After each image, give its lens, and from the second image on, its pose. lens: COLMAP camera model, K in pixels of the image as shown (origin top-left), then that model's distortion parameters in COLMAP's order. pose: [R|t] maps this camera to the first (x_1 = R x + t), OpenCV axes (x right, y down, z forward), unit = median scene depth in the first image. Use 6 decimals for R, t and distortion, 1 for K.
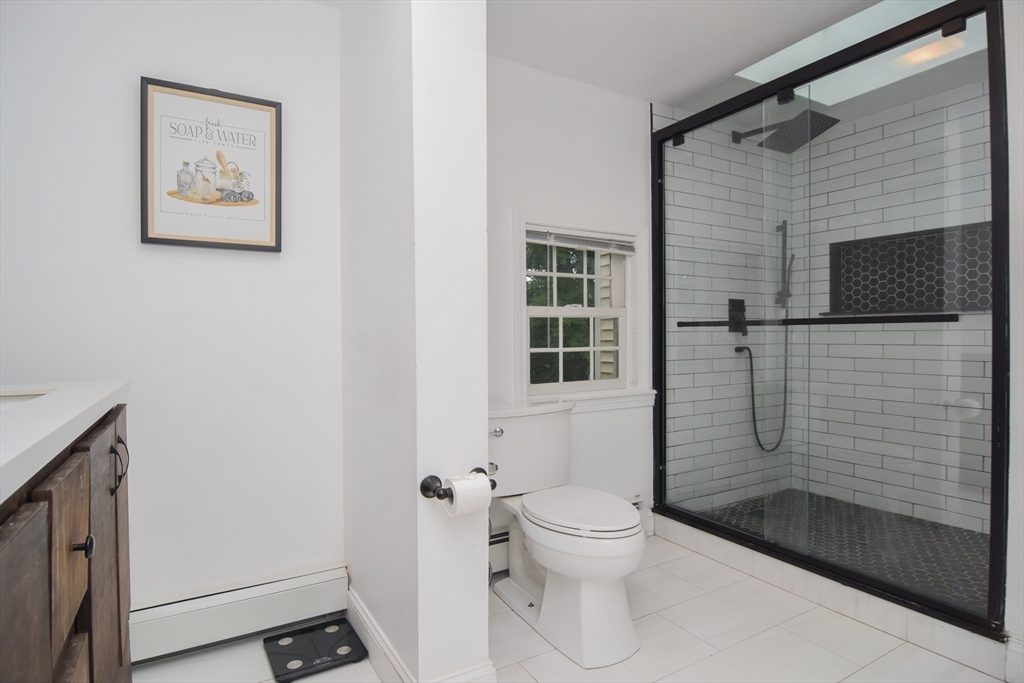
lens RADIAL K [[548.7, 0, 508.2], [0, 548.7, 339.2], [0, 0, 1]] dist [-0.004734, -0.011577]
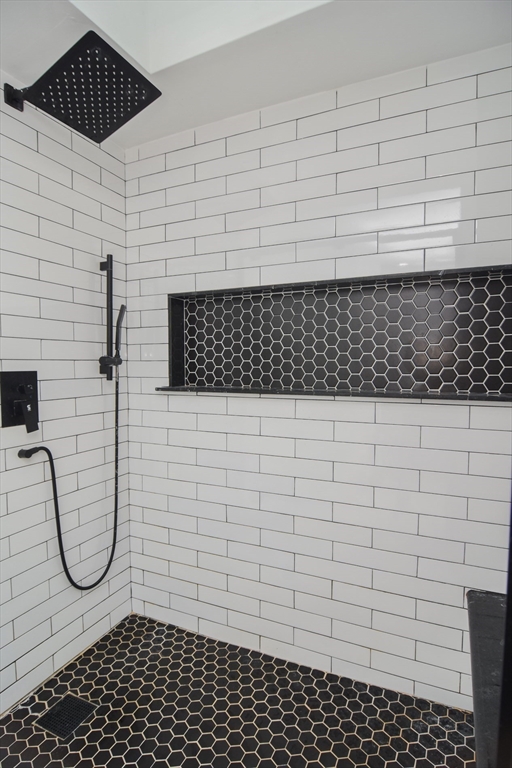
lens RADIAL K [[411.5, 0, 256.0], [0, 411.5, 384.0], [0, 0, 1]] dist [-0.004734, -0.011577]
pose [[0.823132, -0.023530, 0.567363, 0.390251], [0.002260, 0.999269, 0.038164, -0.078544], [-0.567846, -0.030132, 0.822583, 0.499541]]
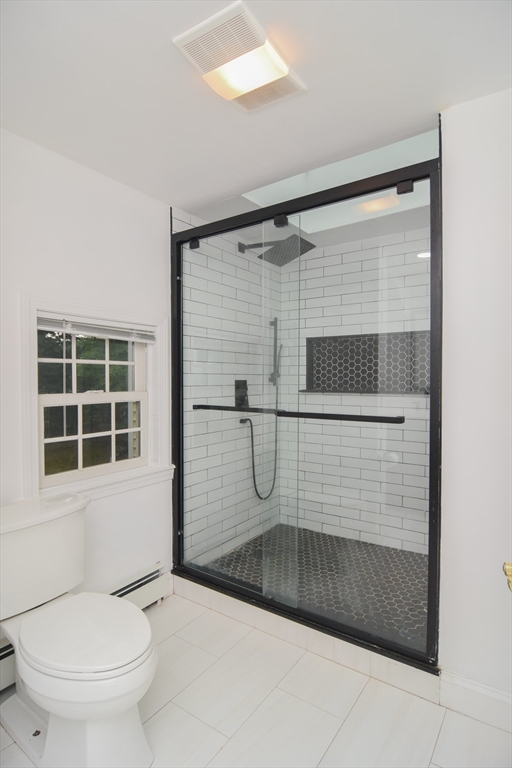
lens RADIAL K [[411.5, 0, 256.0], [0, 411.5, 384.0], [0, 0, 1]] dist [-0.004734, -0.011577]
pose [[0.906361, 0.000769, 0.422504, 0.060808], [-0.002097, 0.999994, 0.002678, -0.069467], [-0.422499, -0.003313, 0.906357, 0.158541]]
